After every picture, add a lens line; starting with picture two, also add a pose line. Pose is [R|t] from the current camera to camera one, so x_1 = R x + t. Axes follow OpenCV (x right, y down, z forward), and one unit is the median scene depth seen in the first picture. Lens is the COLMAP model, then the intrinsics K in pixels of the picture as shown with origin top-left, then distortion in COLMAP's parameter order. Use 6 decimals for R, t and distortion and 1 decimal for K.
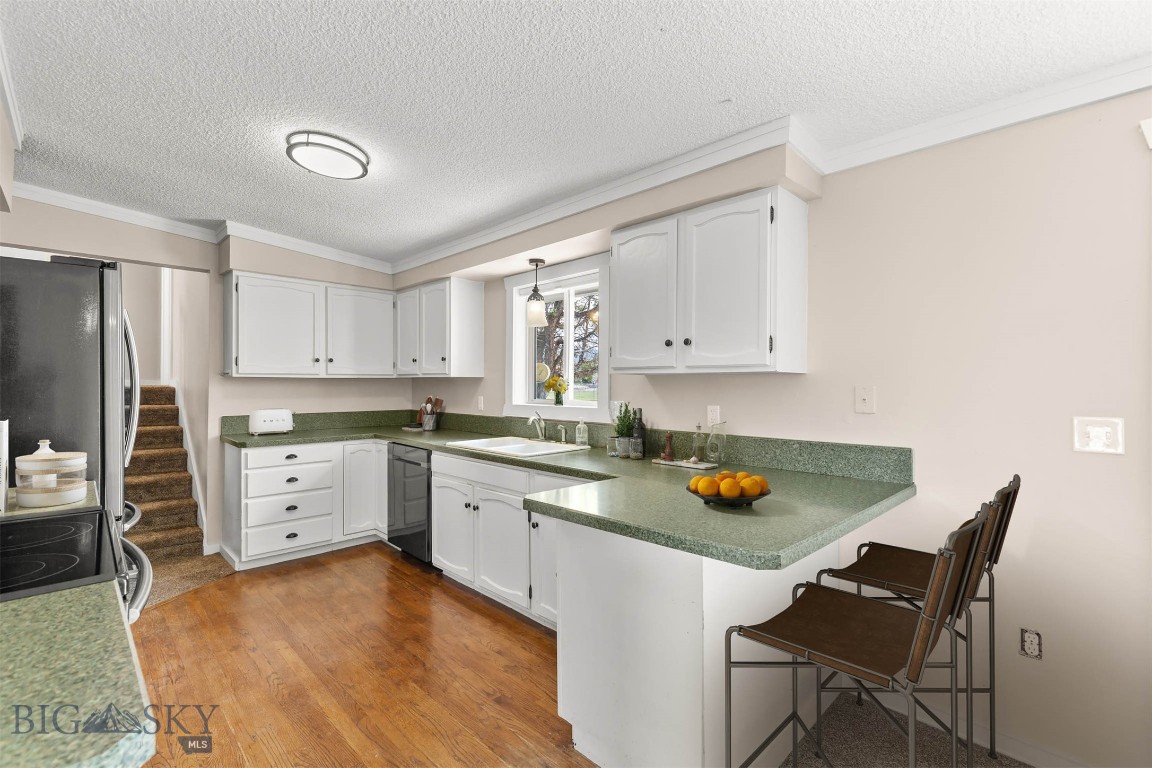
lens RADIAL K [[514.4, 0, 576.0], [0, 514.4, 384.0], [0, 0, 1]] dist [0.002337, -0.000257]
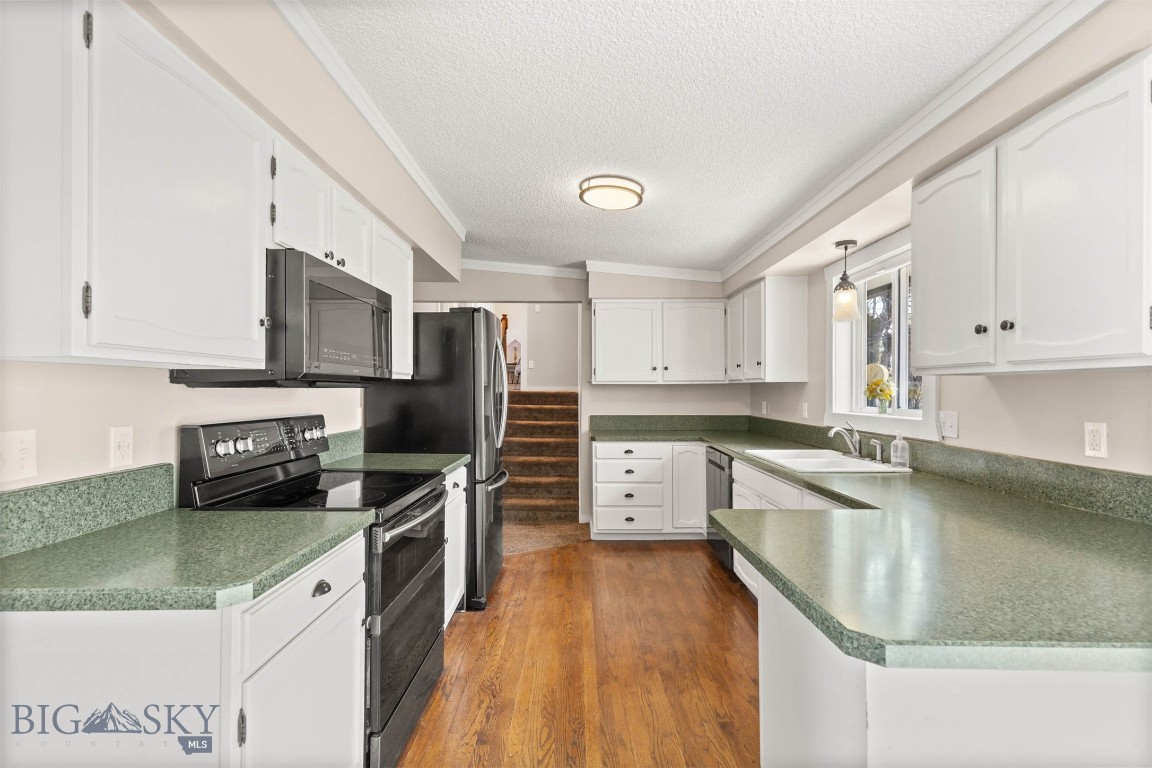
lens RADIAL K [[514.8, 0, 576.2], [0, 514.8, 388.2], [0, 0, 1]] dist [0.000945, -0.000136]
pose [[0.712403, -0.004090, -0.701759, 0.195191], [0.002218, 0.999991, -0.003578, 0.000579], [0.701767, 0.000992, 0.712405, 0.084987]]
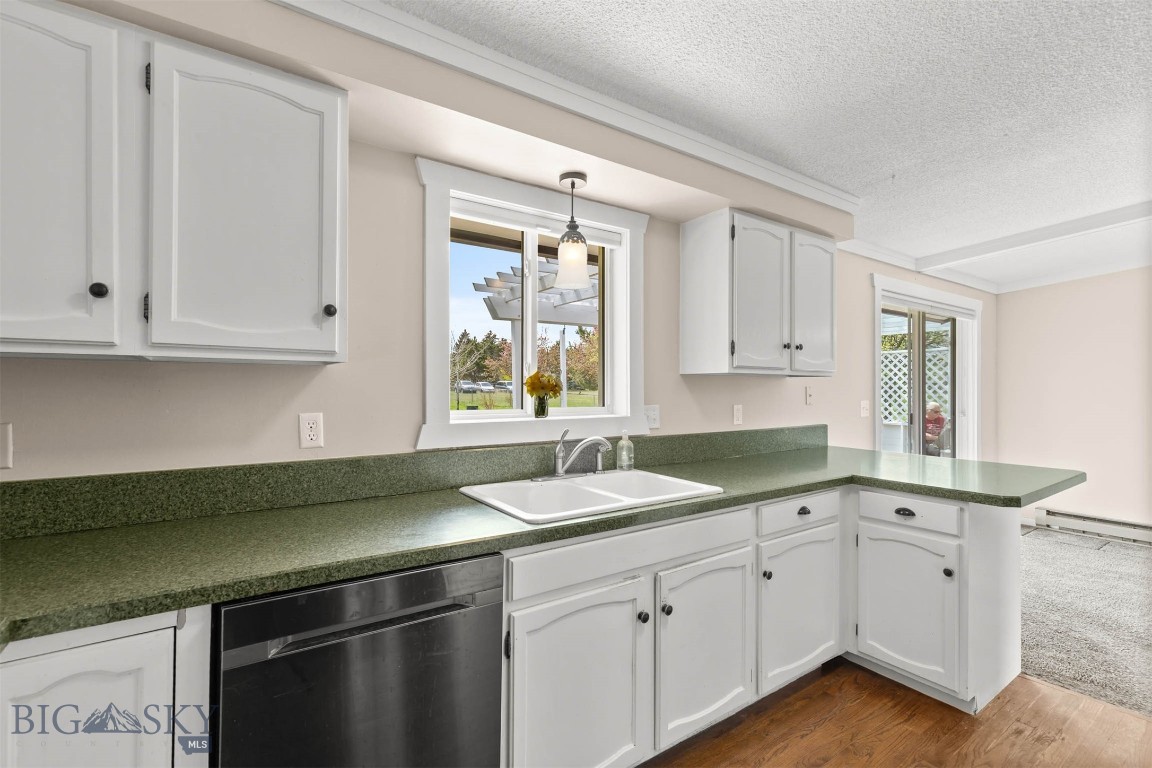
lens RADIAL K [[514.8, 0, 576.2], [0, 514.8, 388.2], [0, 0, 1]] dist [0.000945, -0.000136]
pose [[0.174874, -0.007094, 0.984565, -0.650285], [-0.007513, 0.999935, 0.008539, 0.000192], [-0.984562, -0.008891, 0.174809, 0.867639]]
